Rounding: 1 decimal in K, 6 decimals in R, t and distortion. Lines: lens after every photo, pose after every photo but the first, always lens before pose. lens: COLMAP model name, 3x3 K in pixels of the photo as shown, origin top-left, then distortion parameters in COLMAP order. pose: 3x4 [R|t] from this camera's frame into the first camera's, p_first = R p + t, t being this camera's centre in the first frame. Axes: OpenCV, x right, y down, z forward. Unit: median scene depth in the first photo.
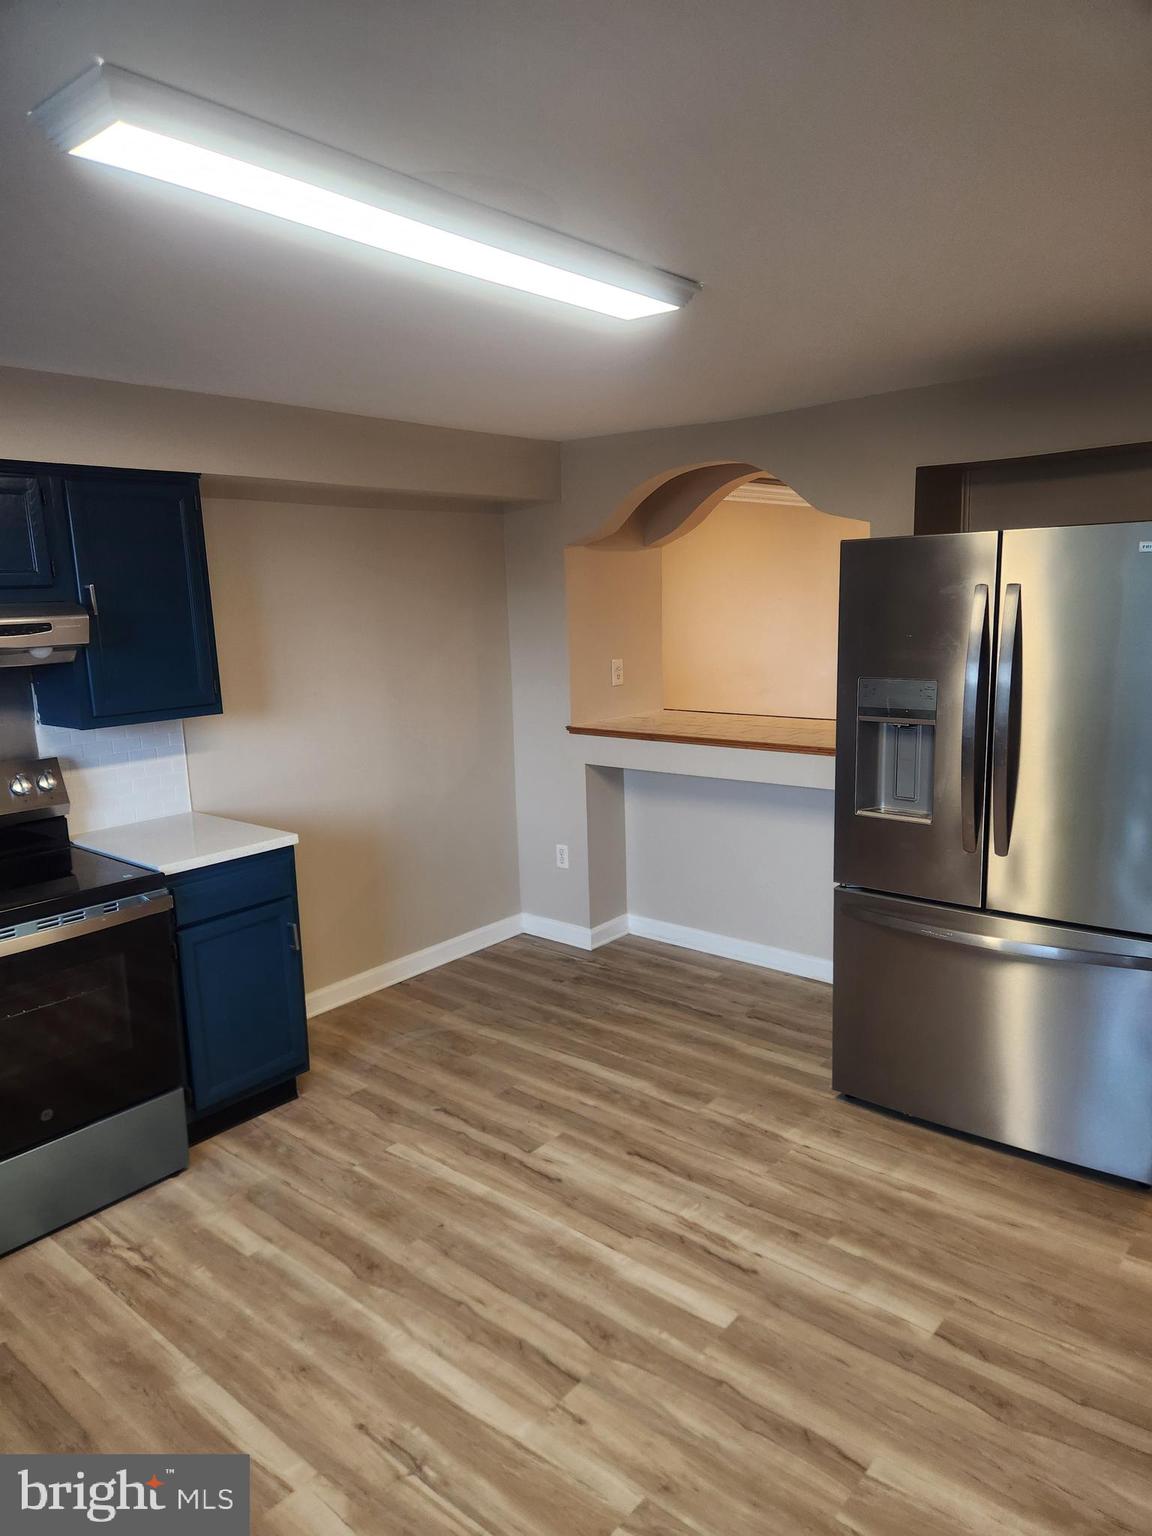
lens RADIAL K [[977.8, 0, 576.0], [0, 977.8, 768.0], [0, 0, 1]] dist [0.051439, -0.043207]
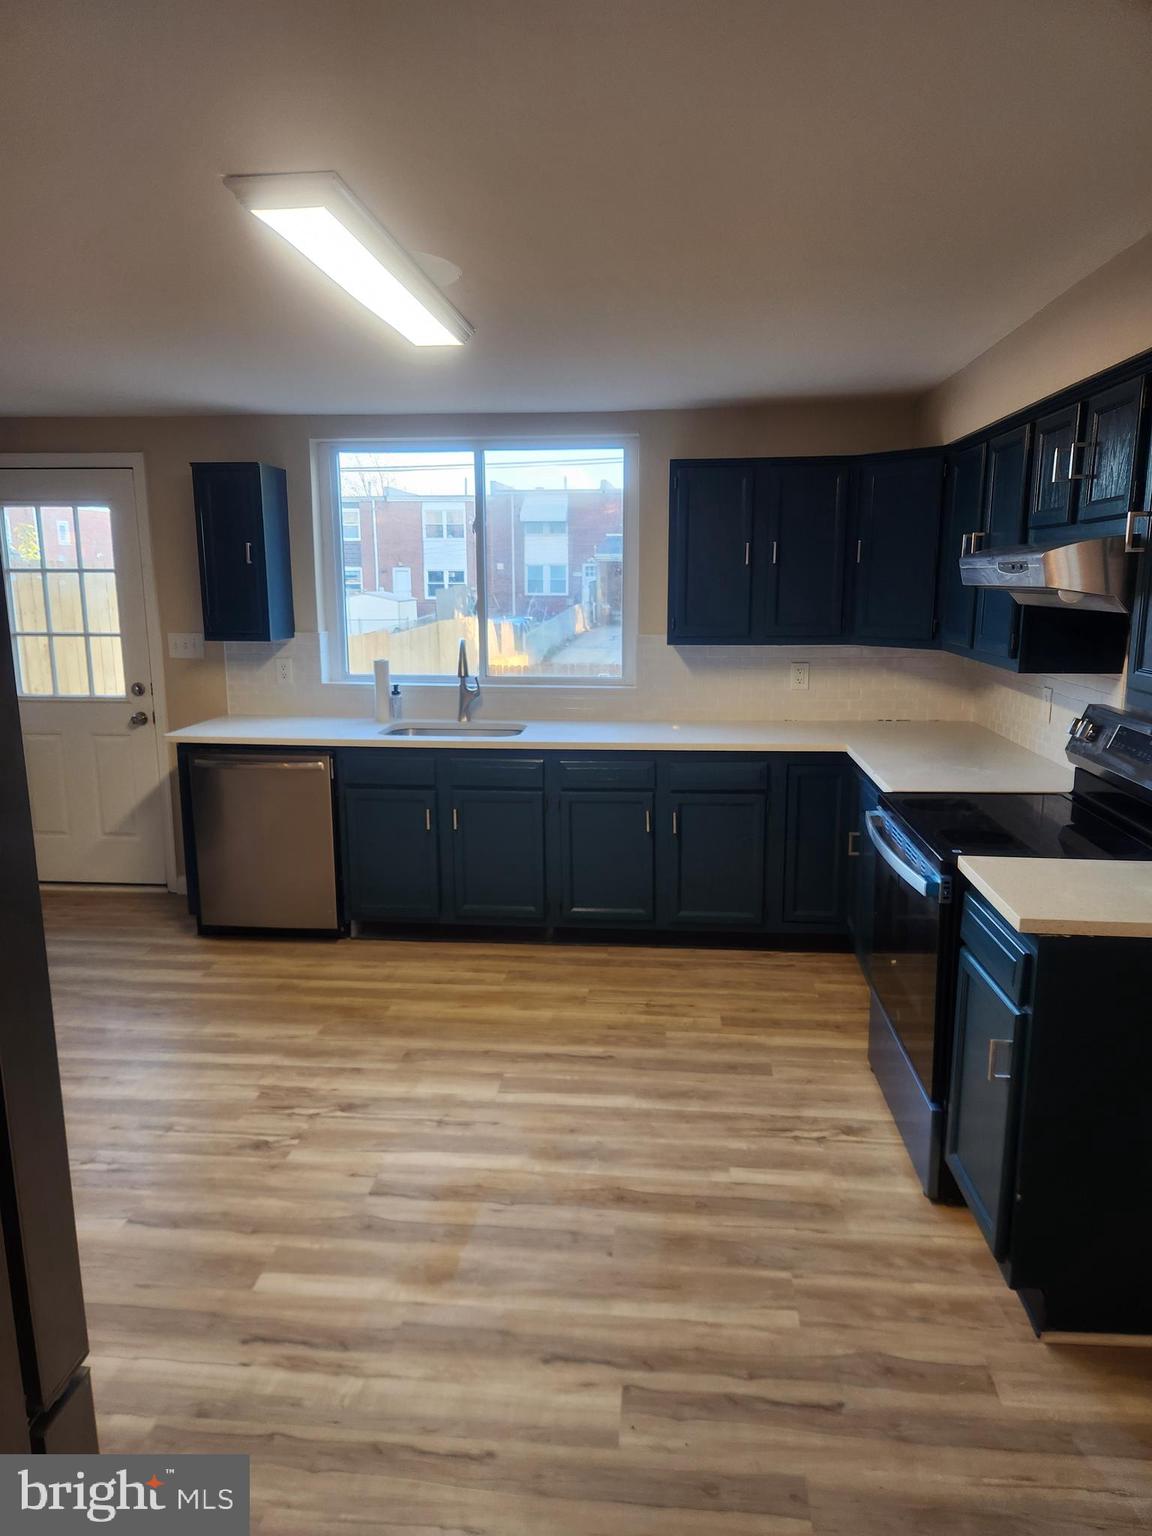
lens RADIAL K [[977.8, 0, 576.0], [0, 977.8, 768.0], [0, 0, 1]] dist [0.051439, -0.043207]
pose [[-0.800541, 0.152649, -0.579511, 0.353304], [-0.080476, 0.930872, 0.356371, -0.274057], [0.593850, 0.331926, -0.732917, 1.546813]]
